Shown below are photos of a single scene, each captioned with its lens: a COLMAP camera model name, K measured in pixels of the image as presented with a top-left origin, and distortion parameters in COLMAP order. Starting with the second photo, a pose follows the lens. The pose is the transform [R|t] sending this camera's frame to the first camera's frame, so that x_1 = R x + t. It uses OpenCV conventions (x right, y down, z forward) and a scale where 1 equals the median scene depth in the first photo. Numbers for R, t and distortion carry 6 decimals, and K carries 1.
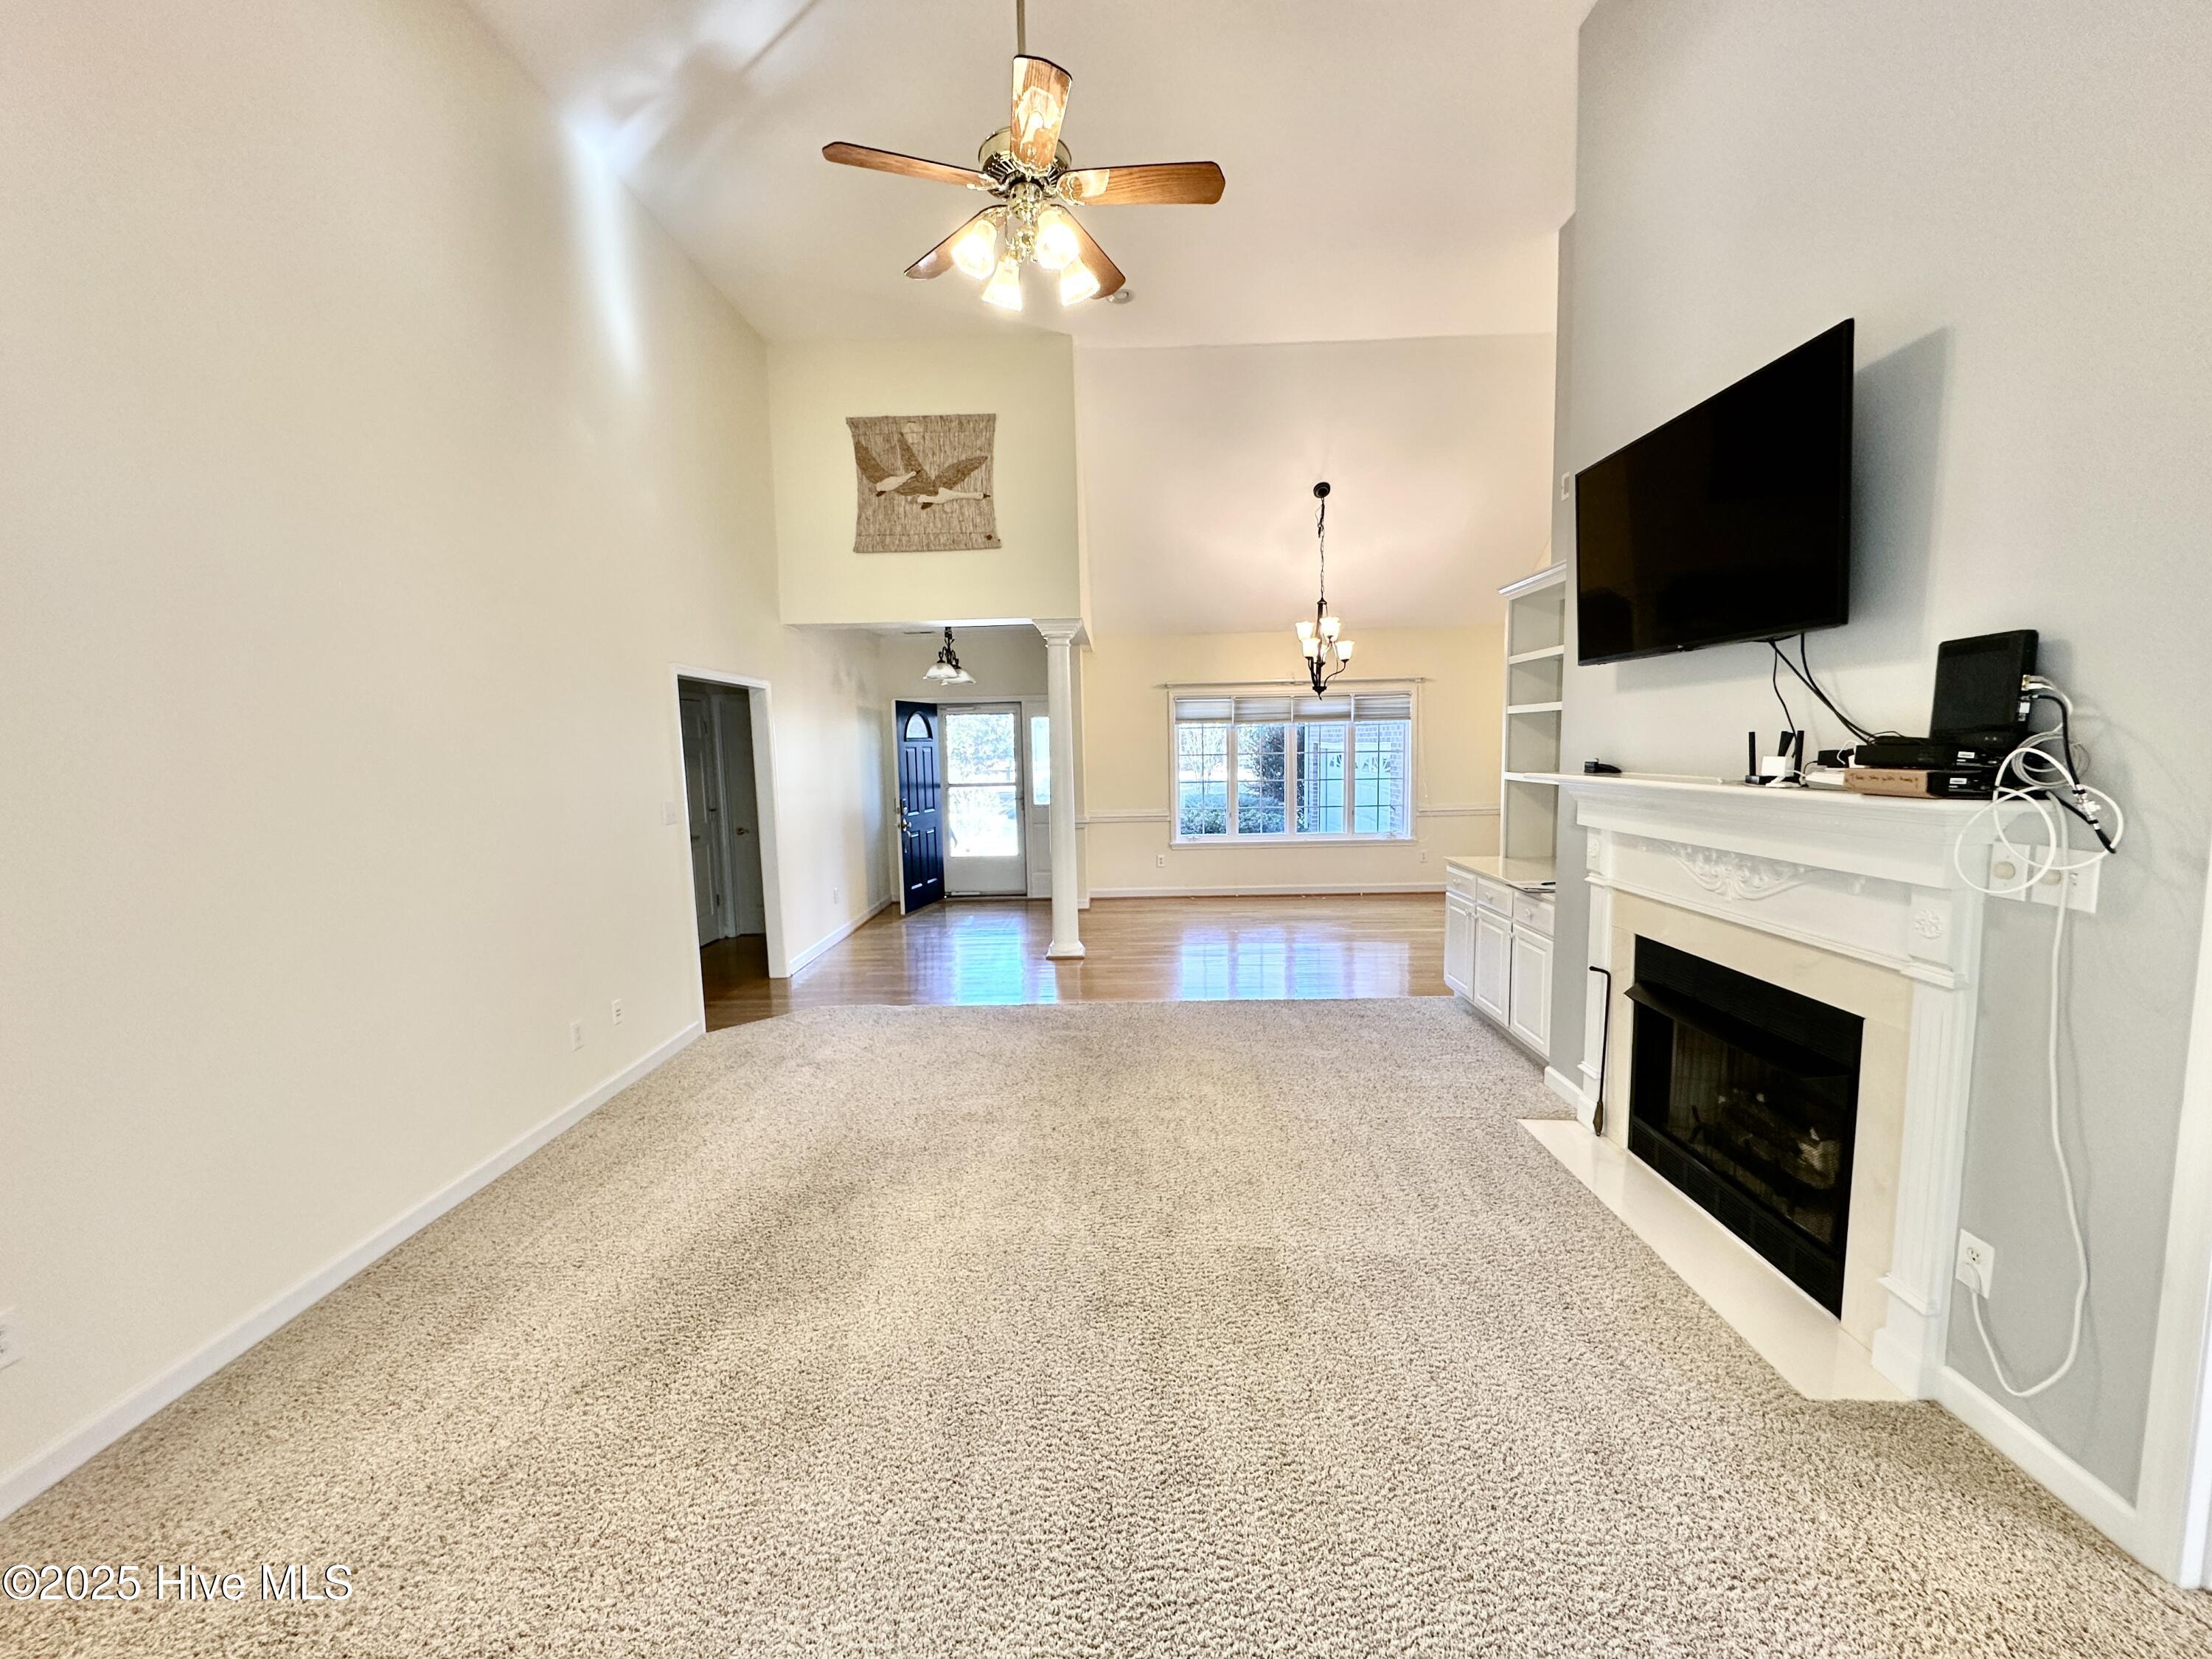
lens RADIAL K [[879.0, 0, 1105.5], [0, 879.0, 835.1], [0, 0, 1]] dist [0.003014, -0.000600]
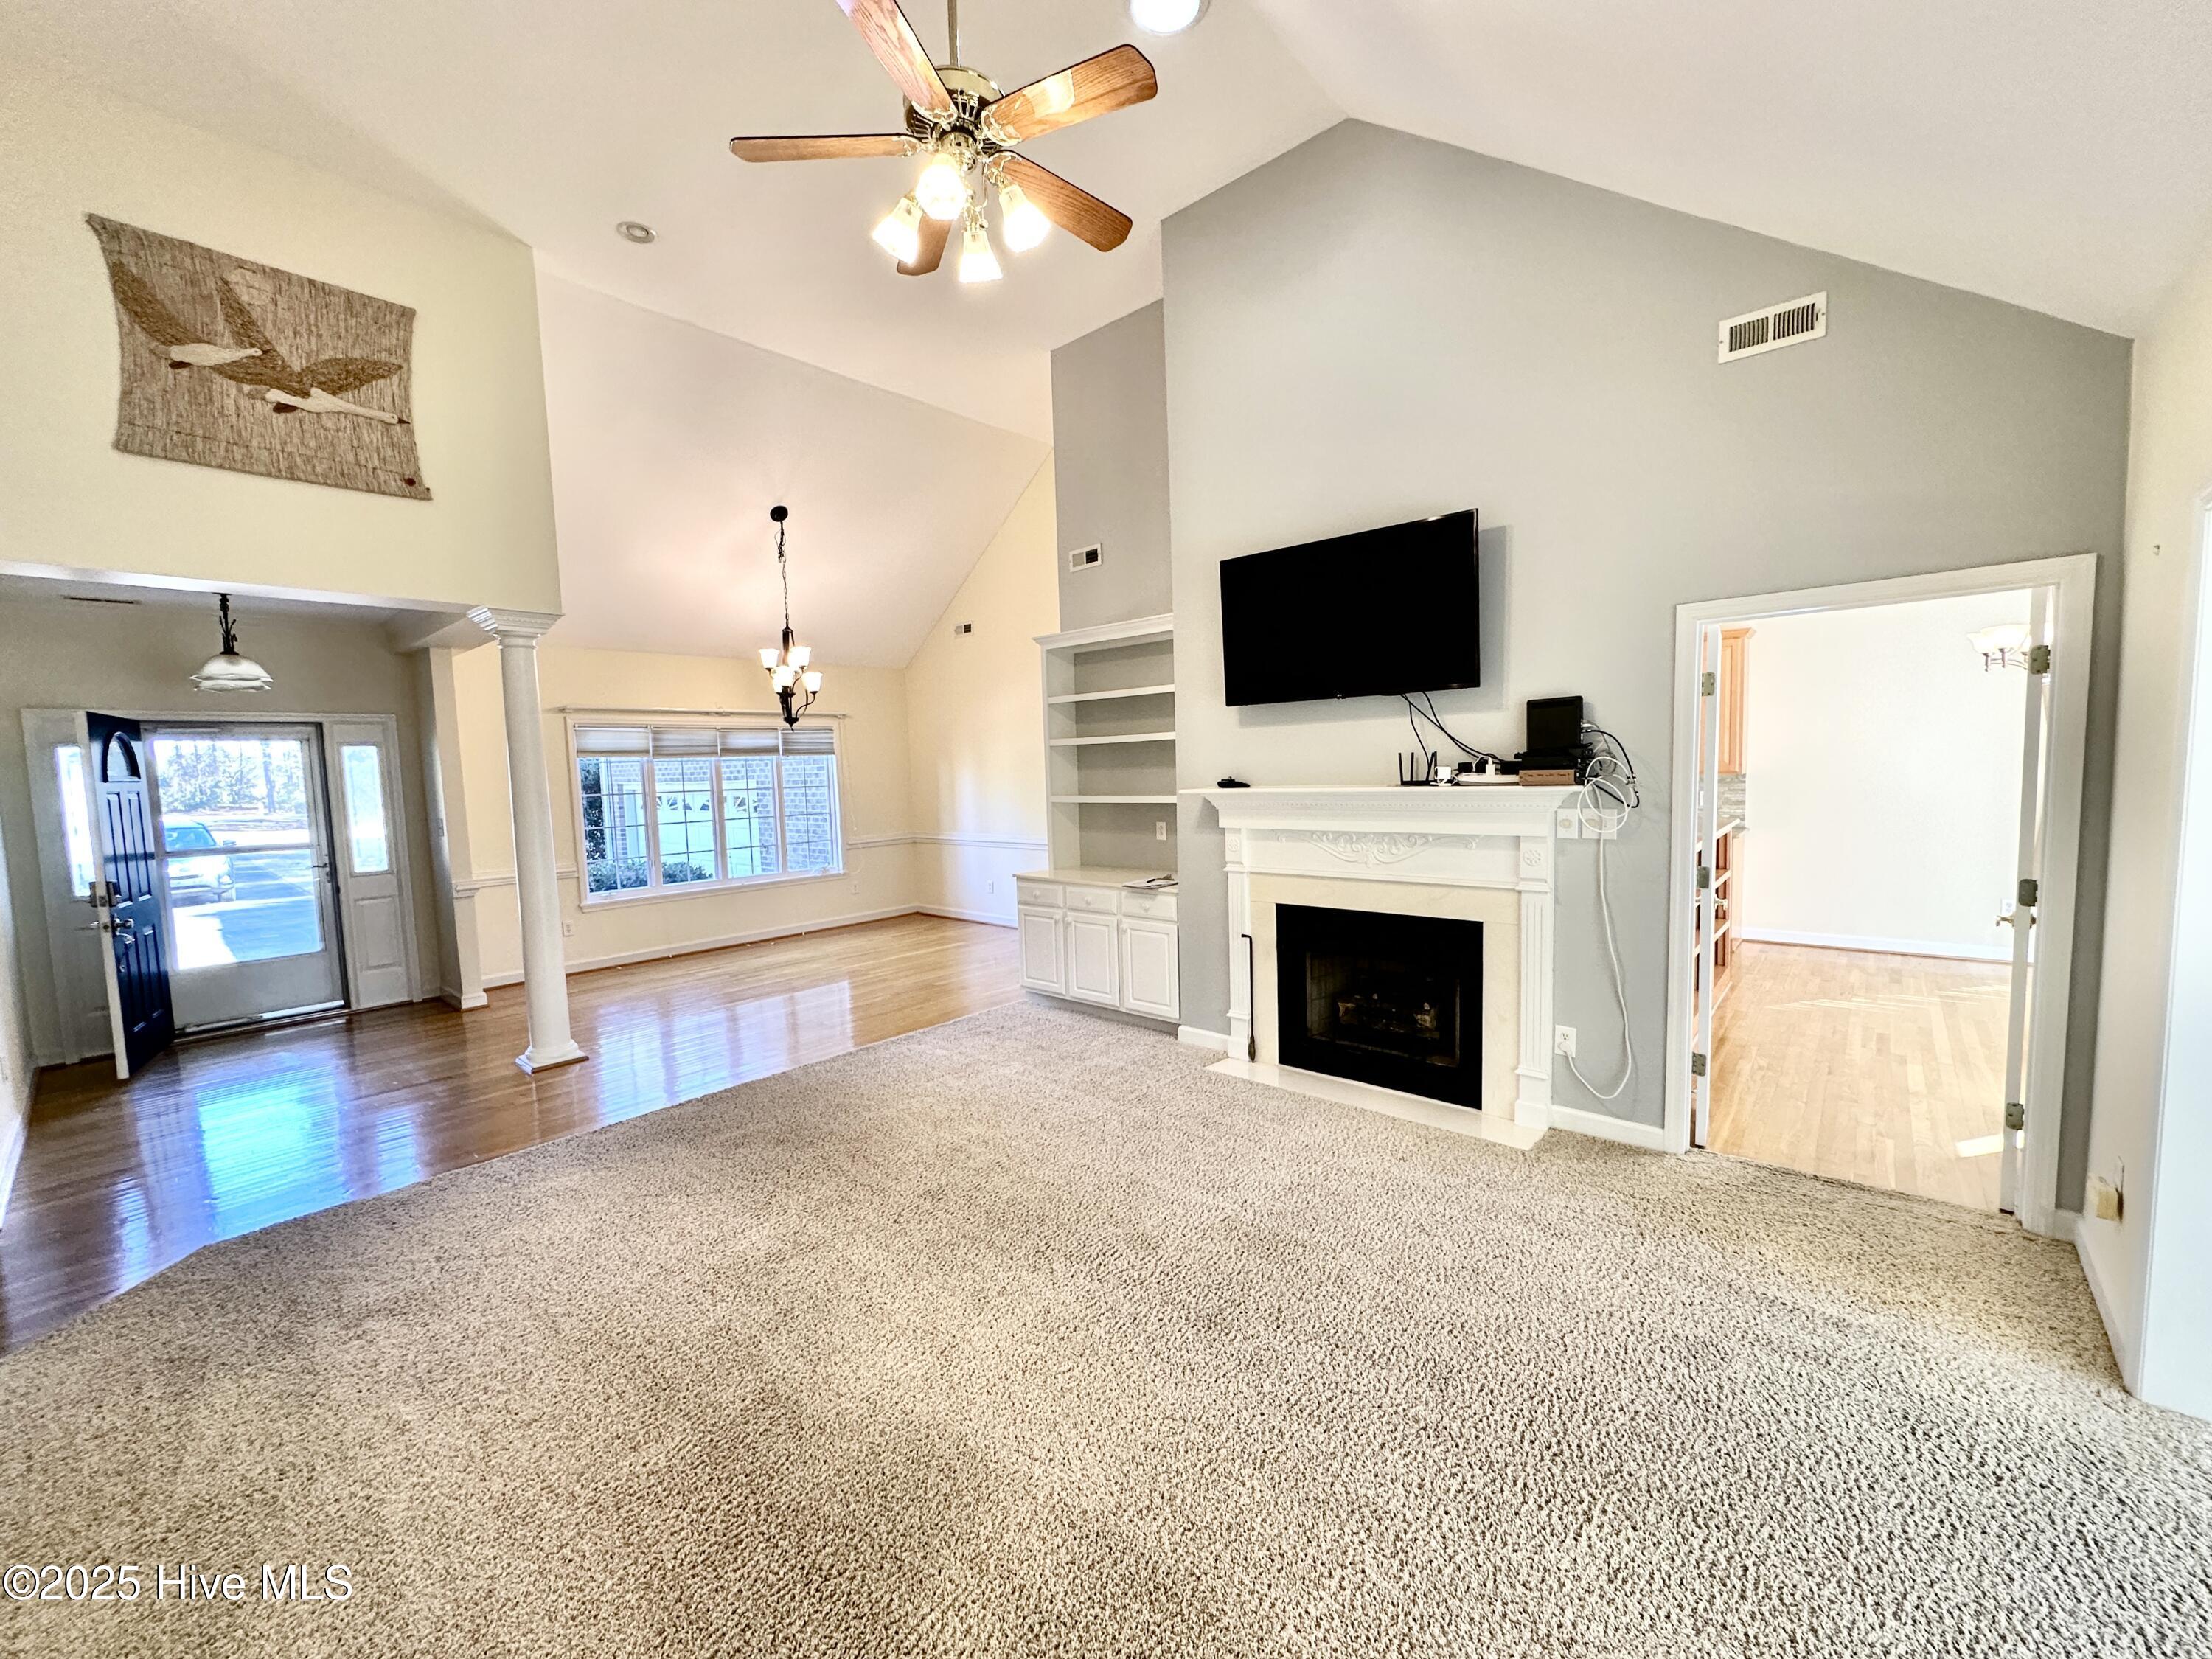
lens RADIAL K [[879.0, 0, 1104.4], [0, 879.0, 832.2], [0, 0, 1]] dist [0.003014, -0.000600]
pose [[0.652601, -0.057089, 0.755548, -0.443007], [0.096371, 0.995313, -0.008035, -0.008849], [-0.751548, 0.078056, 0.655044, 0.221561]]
